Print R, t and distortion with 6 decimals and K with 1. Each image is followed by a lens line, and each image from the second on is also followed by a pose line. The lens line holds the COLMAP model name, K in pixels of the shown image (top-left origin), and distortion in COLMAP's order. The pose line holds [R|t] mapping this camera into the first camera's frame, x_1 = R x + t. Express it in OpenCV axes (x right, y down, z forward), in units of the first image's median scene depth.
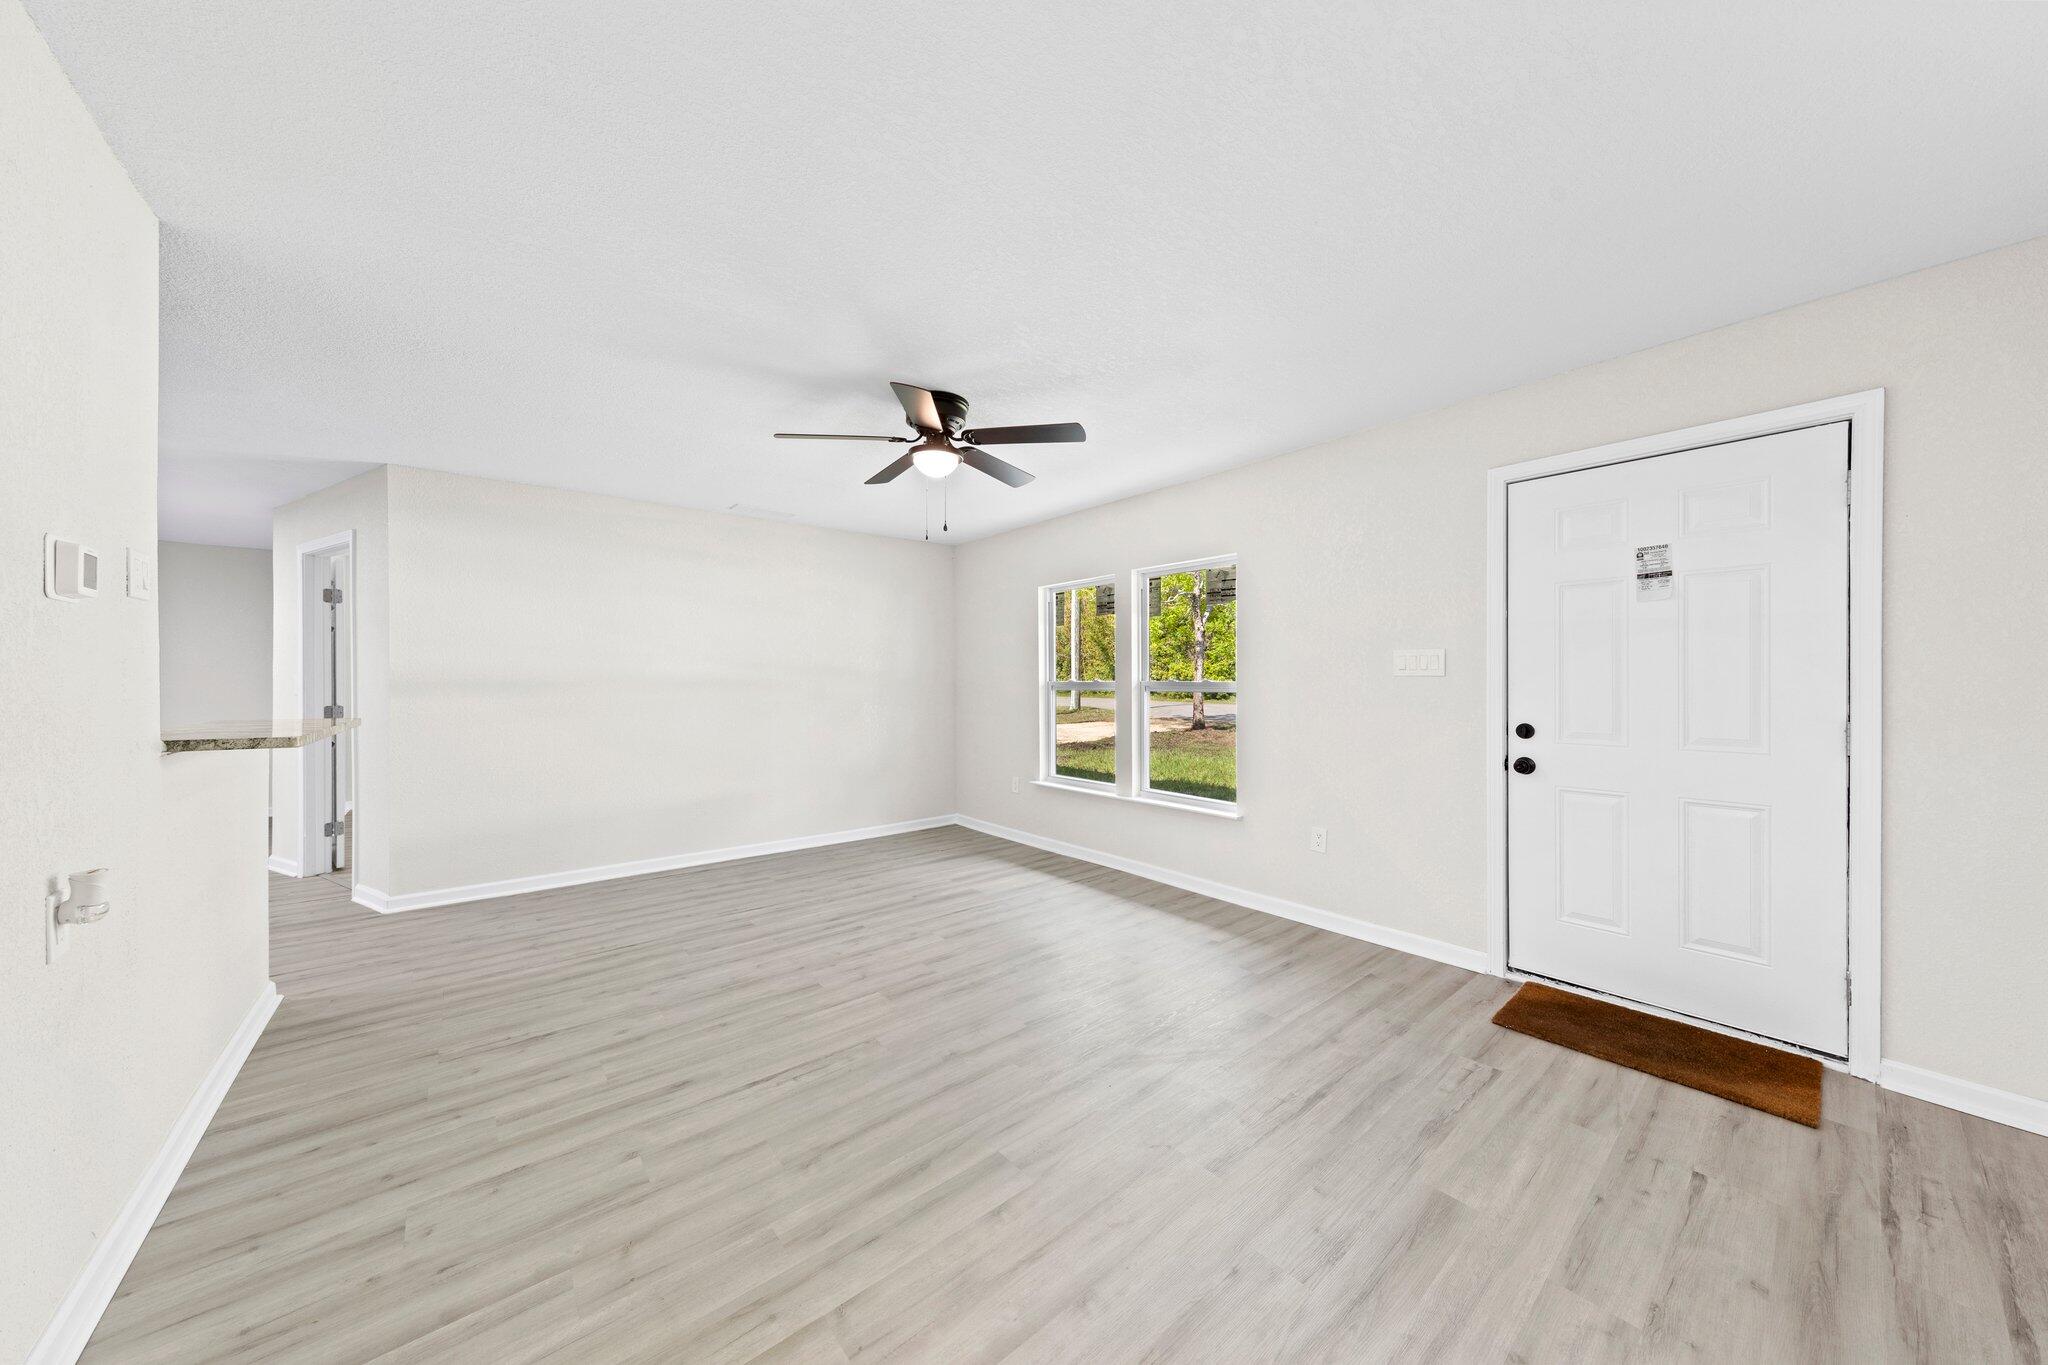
lens RADIAL K [[667.5, 0, 1015.9], [0, 667.5, 680.4], [0, 0, 1]] dist [0.005383, -0.000605]
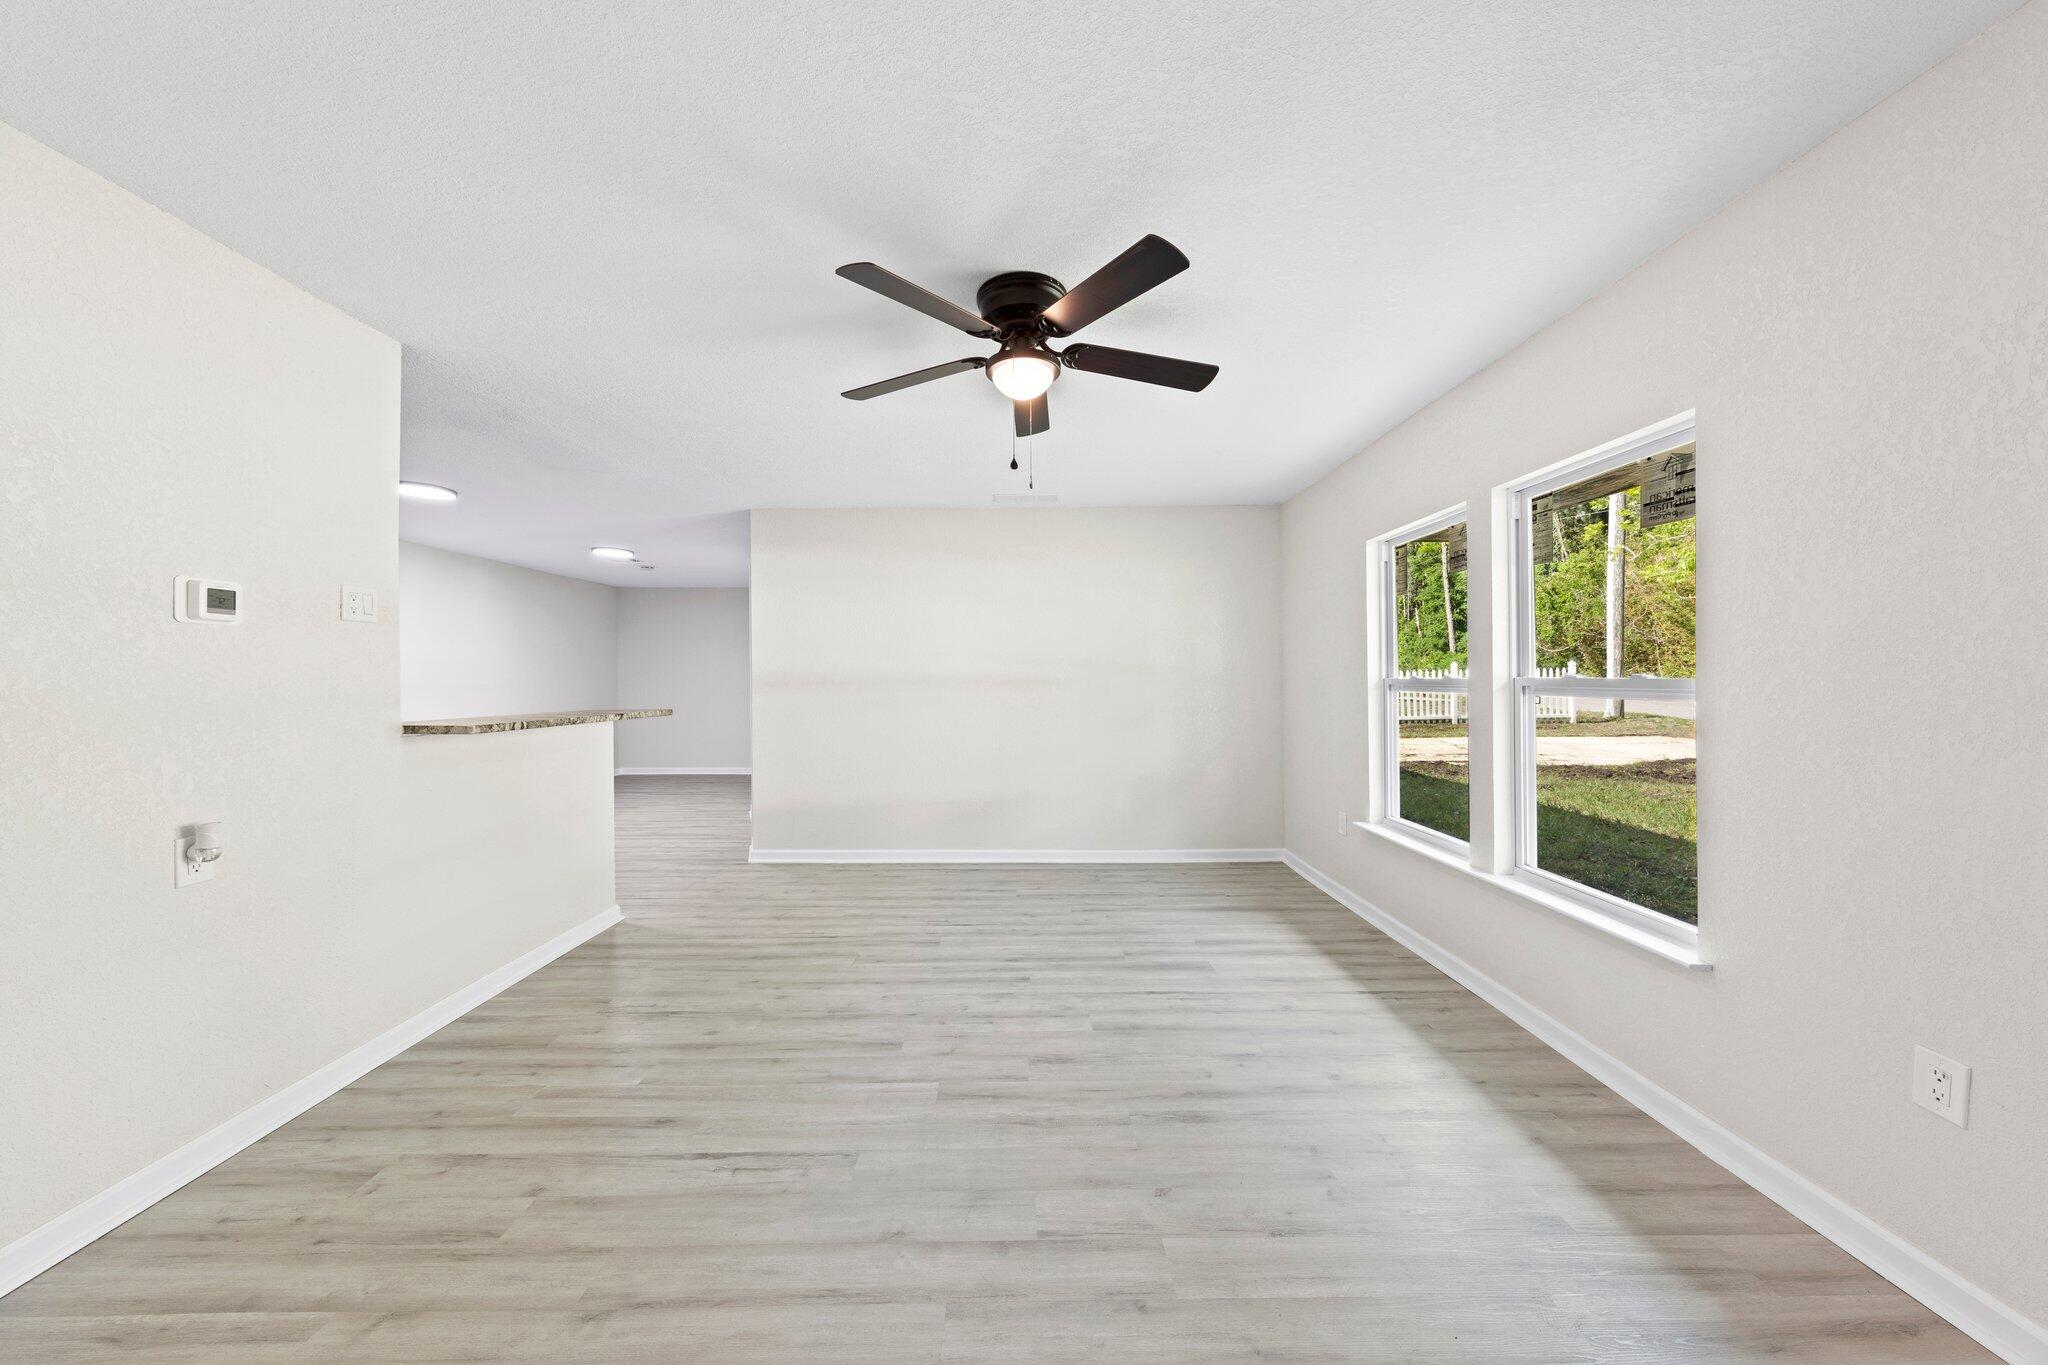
lens RADIAL K [[667.5, 0, 1021.1], [0, 667.5, 679.9], [0, 0, 1]] dist [0.005383, -0.000605]
pose [[0.783367, -0.001094, -0.621558, 0.268857], [0.003762, 0.999988, 0.002981, -0.000560], [0.621547, -0.004673, 0.783363, 0.350191]]
